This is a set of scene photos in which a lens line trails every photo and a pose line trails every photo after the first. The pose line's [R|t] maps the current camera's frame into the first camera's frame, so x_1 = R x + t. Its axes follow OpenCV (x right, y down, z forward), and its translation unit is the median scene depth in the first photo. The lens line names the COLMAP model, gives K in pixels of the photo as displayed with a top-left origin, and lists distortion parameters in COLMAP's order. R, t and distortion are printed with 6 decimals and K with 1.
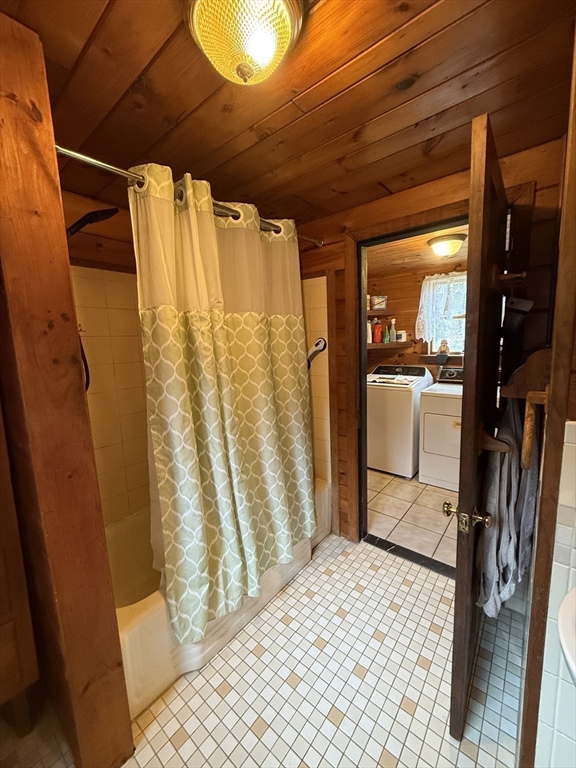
lens RADIAL K [[307.8, 0, 288.0], [0, 307.8, 381.7], [0, 0, 1]] dist [-0.000955, 0.000151]
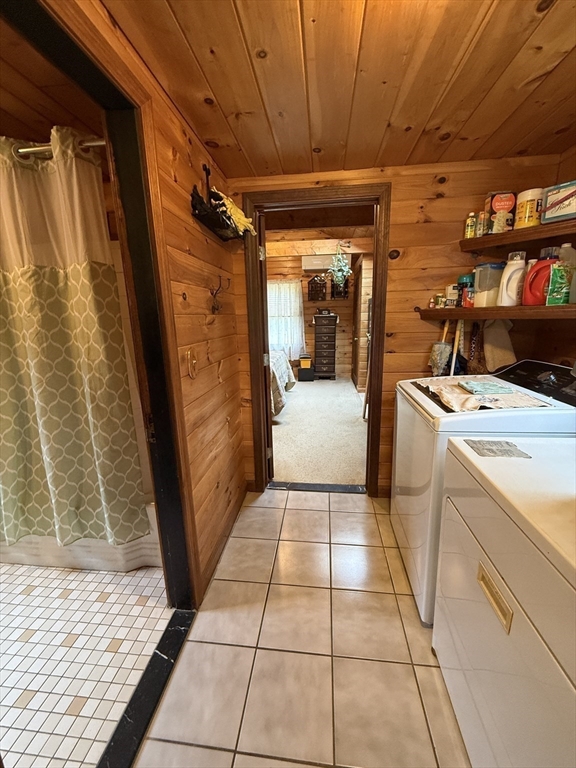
lens RADIAL K [[307.8, 0, 288.0], [0, 307.8, 382.6], [0, 0, 1]] dist [-0.000955, 0.000151]
pose [[0.540602, 0.201321, -0.816835, 0.920987], [-0.112030, 0.979525, 0.167274, -0.107529], [0.833786, 0.001081, 0.552087, 0.953470]]
